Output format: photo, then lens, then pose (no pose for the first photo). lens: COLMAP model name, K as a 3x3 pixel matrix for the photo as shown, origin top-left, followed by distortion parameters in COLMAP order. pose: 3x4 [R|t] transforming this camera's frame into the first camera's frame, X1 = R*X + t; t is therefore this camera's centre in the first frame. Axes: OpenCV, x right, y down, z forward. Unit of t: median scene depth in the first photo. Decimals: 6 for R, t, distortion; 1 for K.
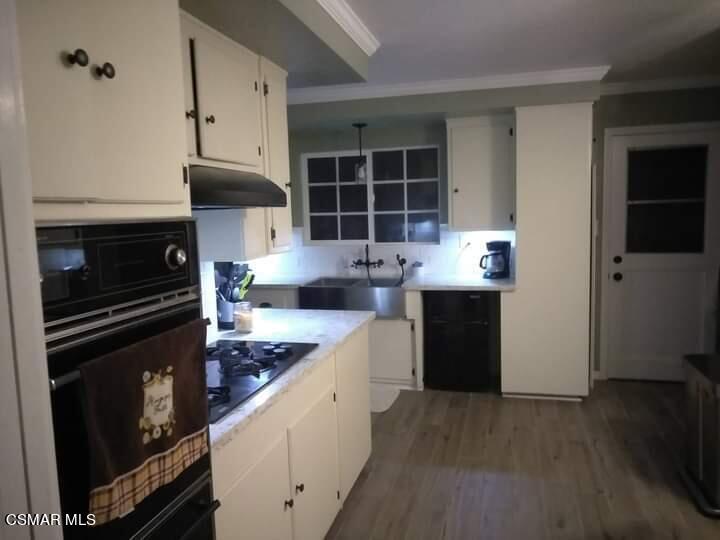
lens RADIAL K [[557.1, 0, 360.0], [0, 557.1, 270.0], [0, 0, 1]] dist [0.111432, -0.267272]
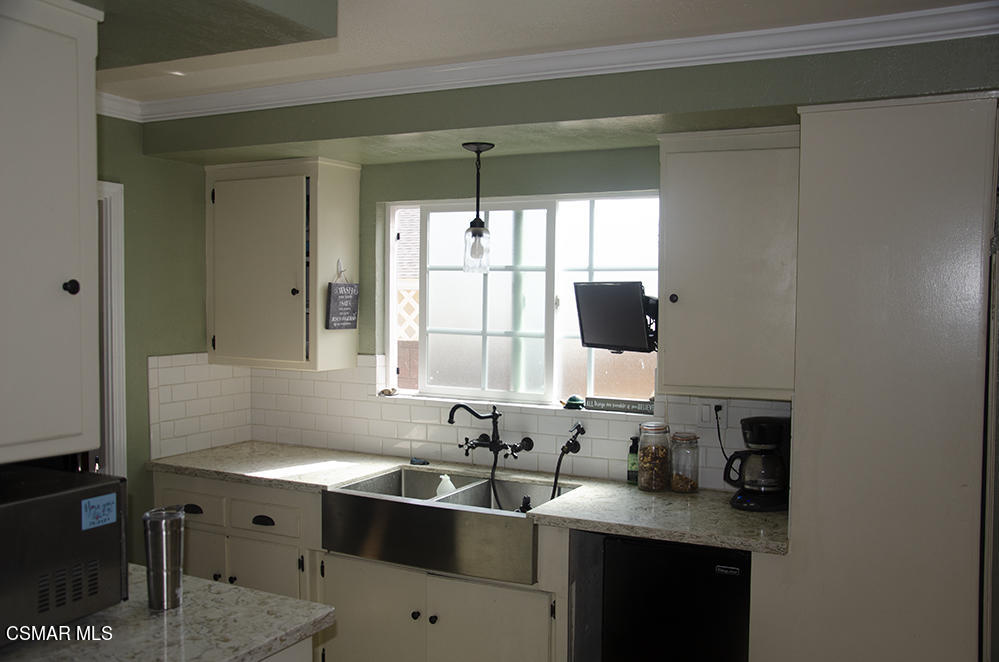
lens RADIAL K [[962.3, 0, 499.5], [0, 962.3, 331.0], [0, 0, 1]] dist [-0.064237, 0.192293]
pose [[0.971939, 0.046970, -0.230496, 0.191661], [-0.060982, 0.996675, -0.054044, -0.061370], [0.227191, 0.066583, 0.971571, 0.233190]]
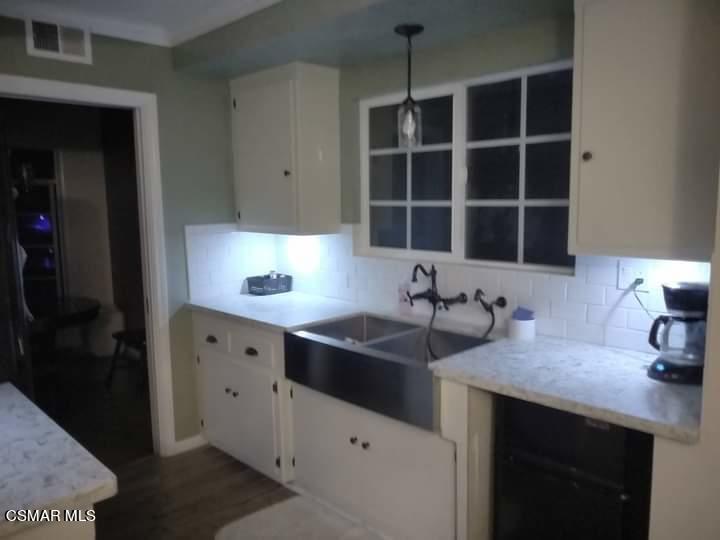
lens RADIAL K [[559.4, 0, 368.8], [0, 559.4, 267.7], [0, 0, 1]] dist [0.076410, -0.133979]
pose [[0.857610, 0.083337, -0.507503, 0.228123], [-0.069802, 0.996514, 0.045681, -0.060872], [0.509541, -0.003752, 0.860438, 0.506562]]
